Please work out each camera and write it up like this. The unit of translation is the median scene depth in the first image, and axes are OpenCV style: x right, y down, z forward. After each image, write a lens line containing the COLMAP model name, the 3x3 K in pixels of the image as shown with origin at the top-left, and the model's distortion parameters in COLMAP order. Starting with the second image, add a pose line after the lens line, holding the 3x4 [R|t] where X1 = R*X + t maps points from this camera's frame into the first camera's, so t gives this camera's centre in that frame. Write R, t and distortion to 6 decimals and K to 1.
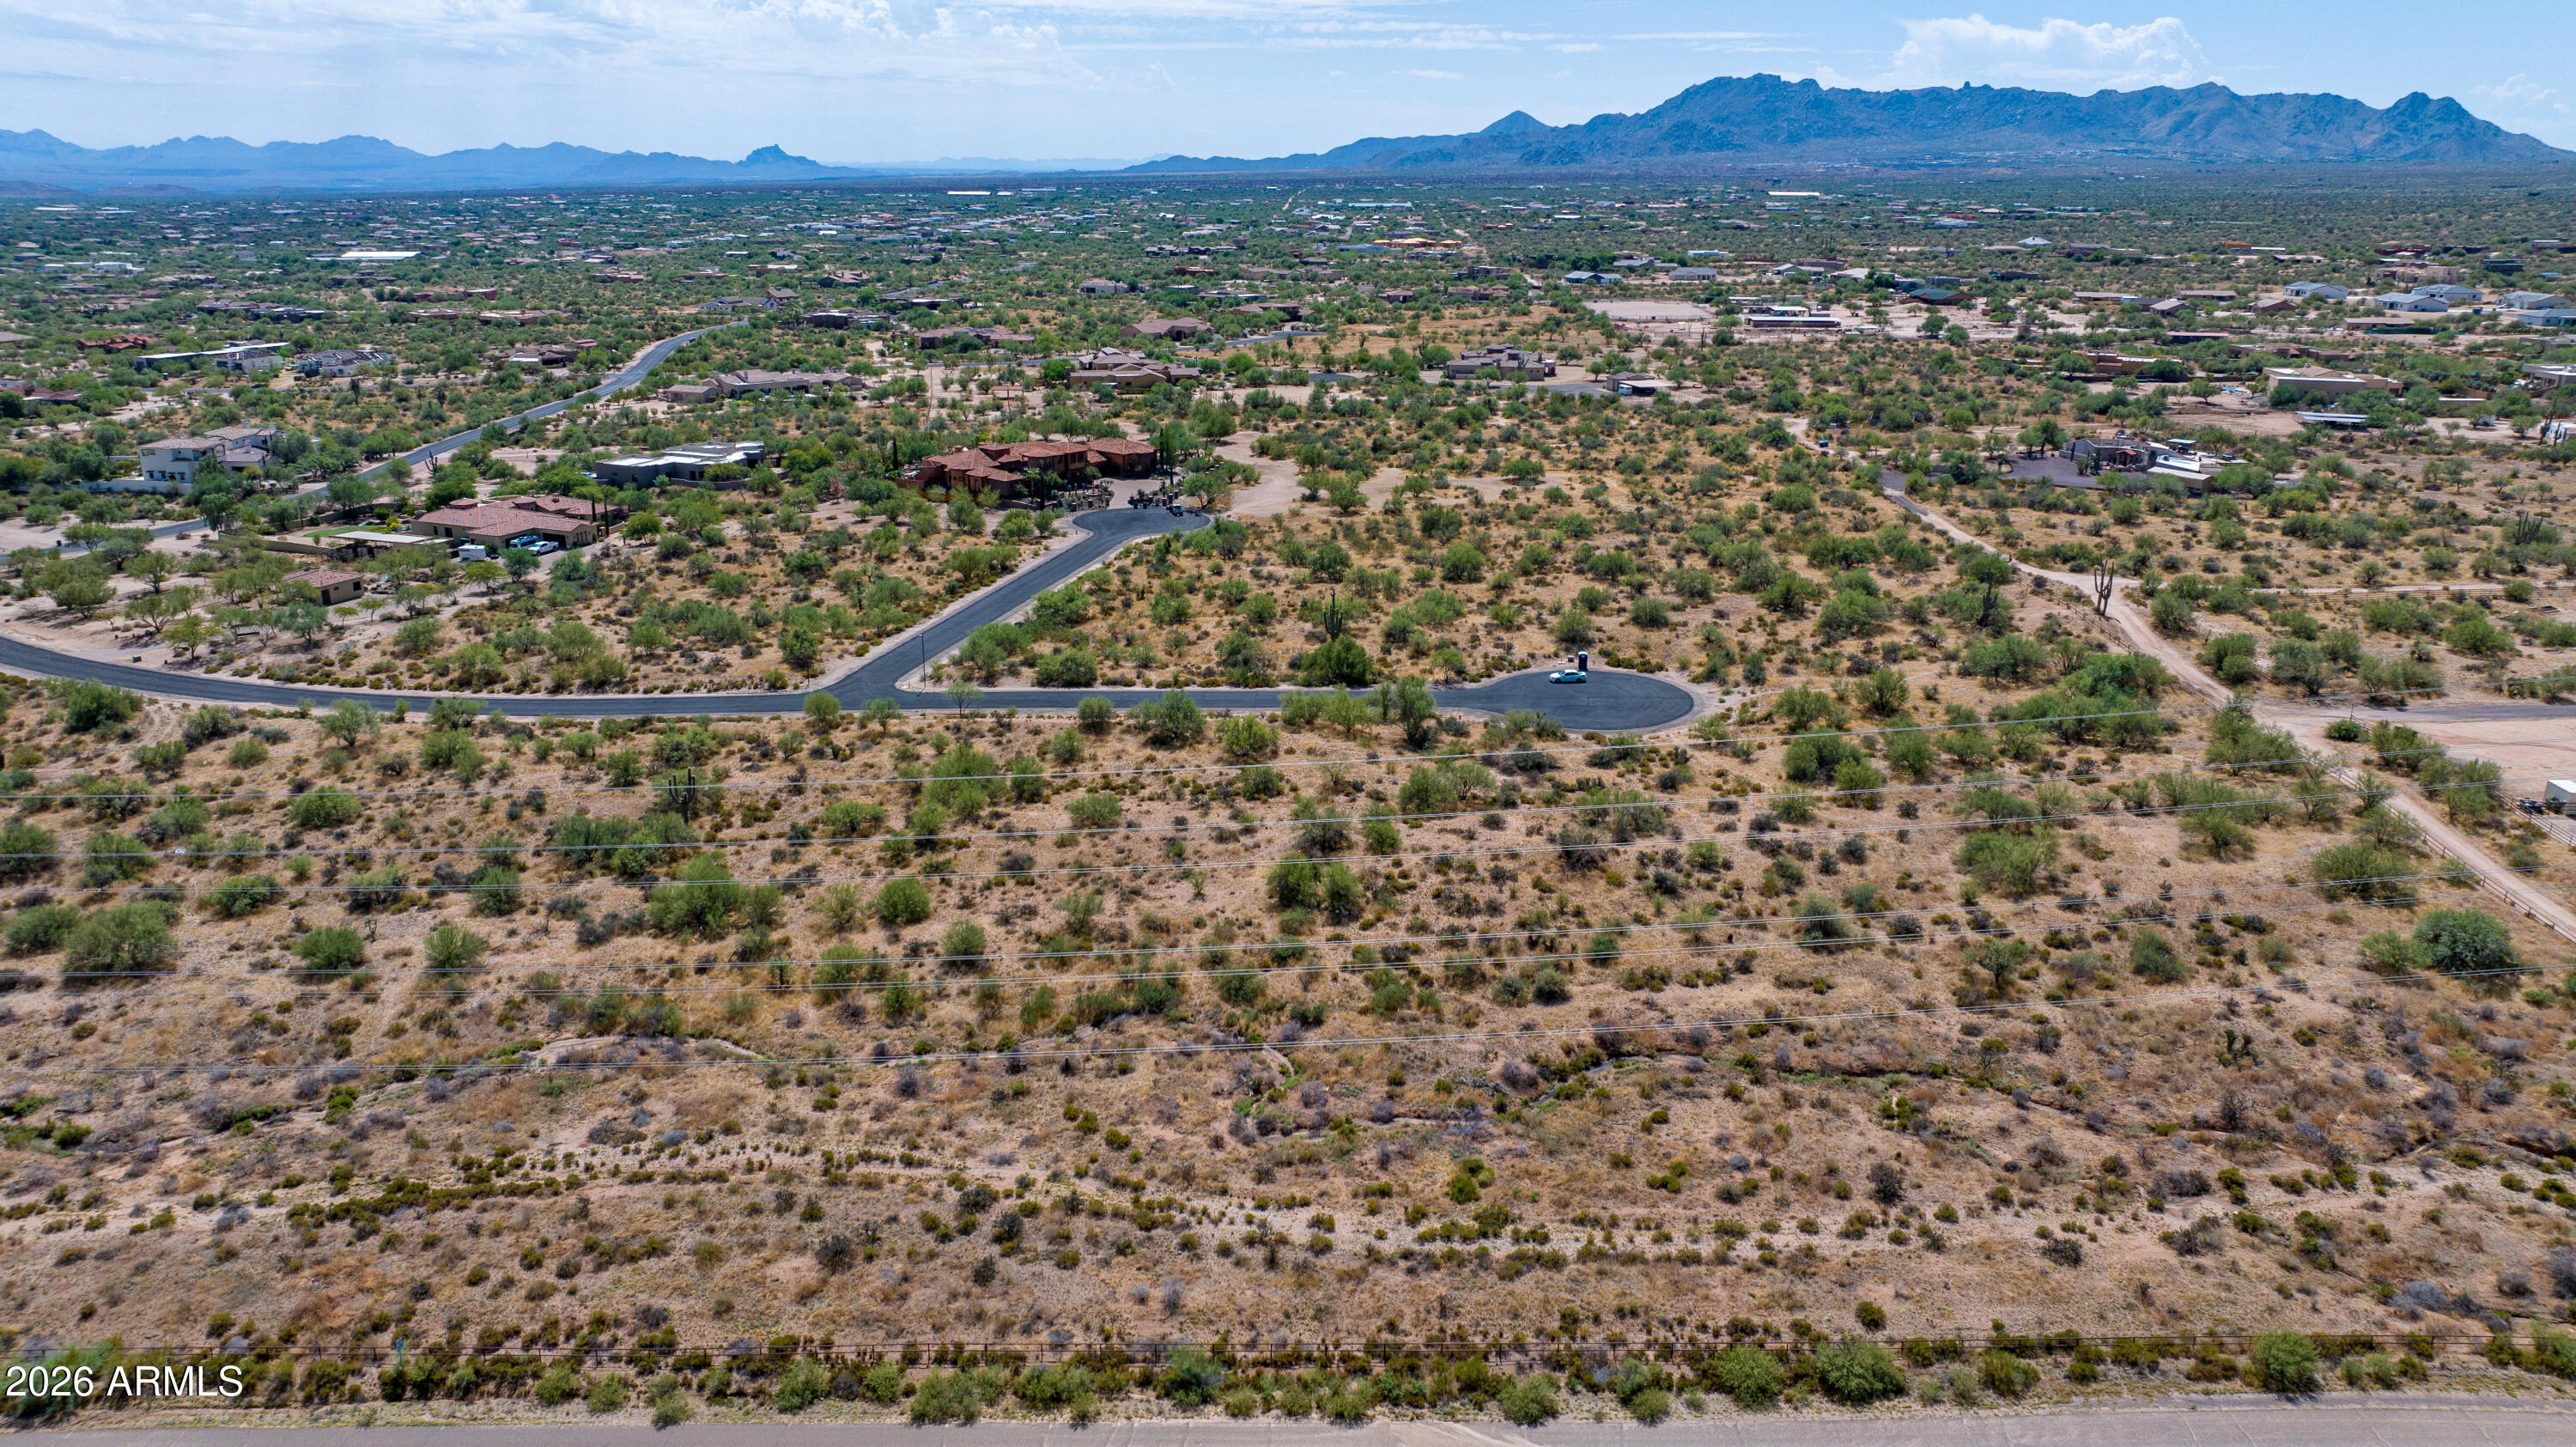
lens RADIAL K [[1813.7, 0, 1299.2], [0, 1813.7, 702.1], [0, 0, 1]] dist [-0.028874, 0.025376]
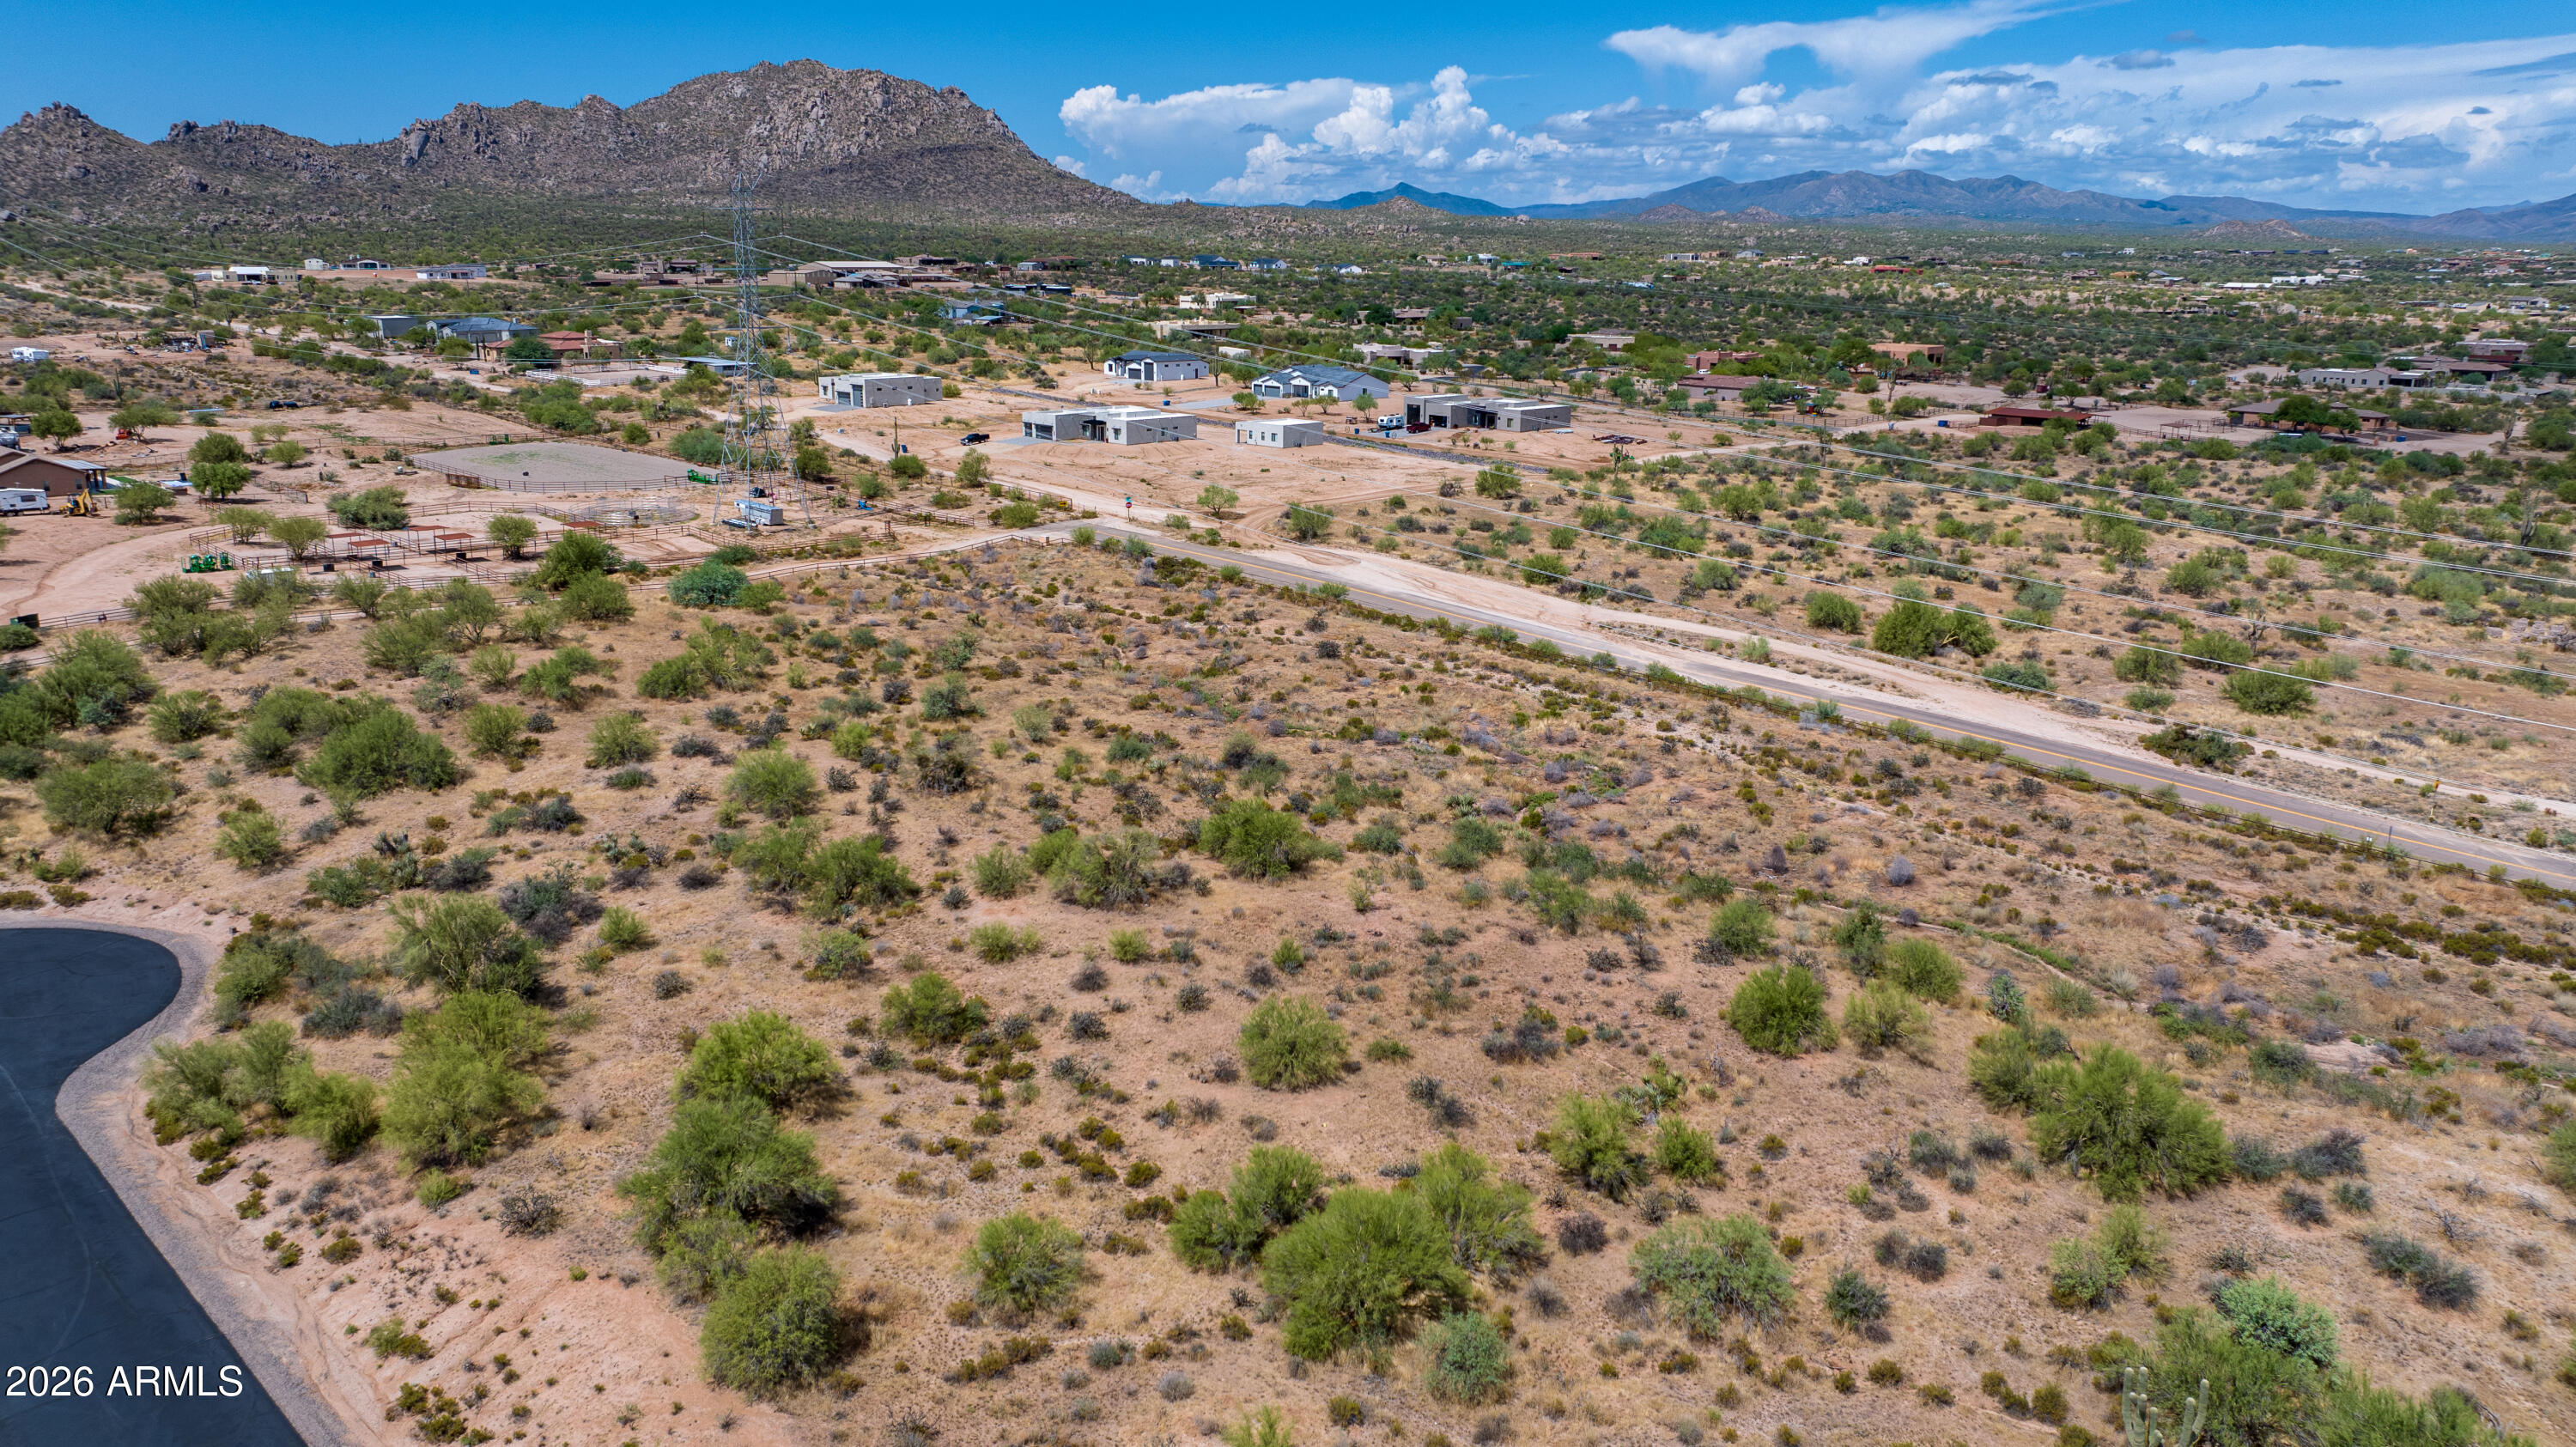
lens RADIAL K [[1813.7, 0, 1299.3], [0, 1813.7, 726.7], [0, 0, 1]] dist [-0.028874, 0.025376]
pose [[-0.735937, -0.190932, 0.649570, -0.422207], [0.180586, 0.869300, 0.460116, -0.244054], [-0.652522, 0.455919, -0.605270, 1.269024]]
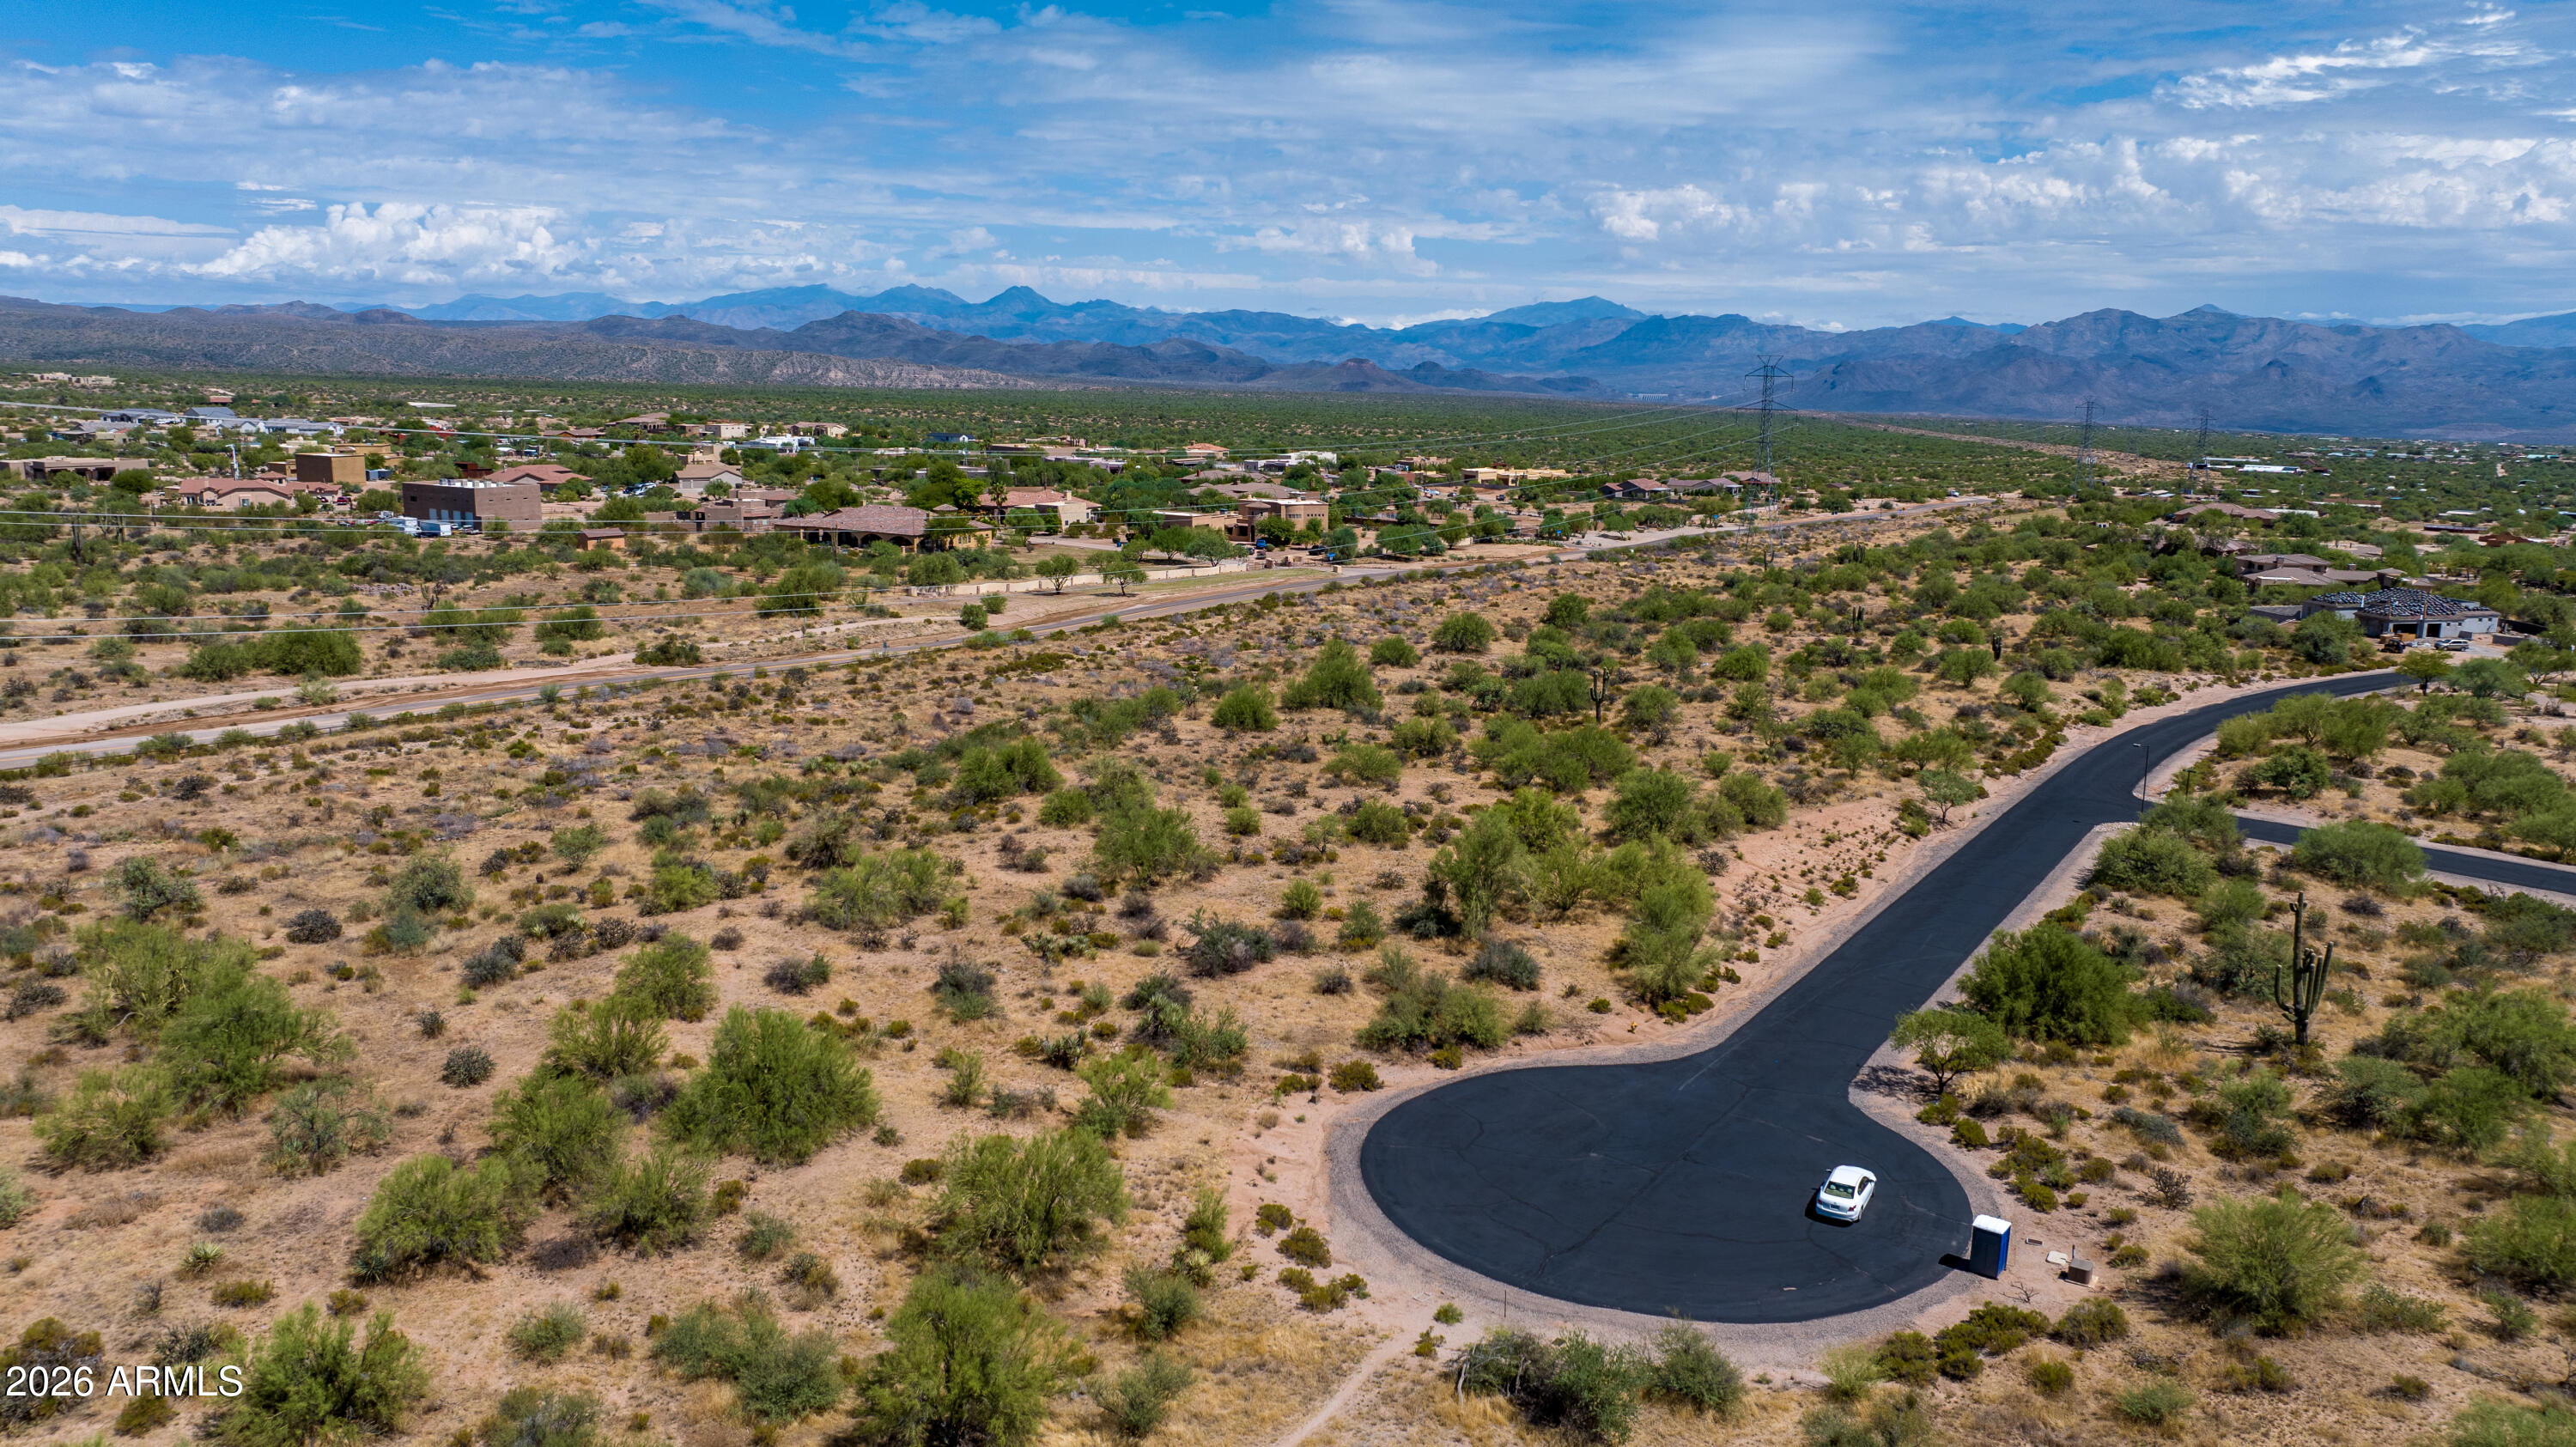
lens RADIAL K [[1813.7, 0, 1299.6], [0, 1813.7, 710.0], [0, 0, 1]] dist [-0.028874, 0.025376]
pose [[-0.522067, 0.144963, -0.840495, 0.594253], [-0.268064, 0.907625, 0.323047, -0.221362], [0.809684, 0.393958, -0.434981, 1.333032]]
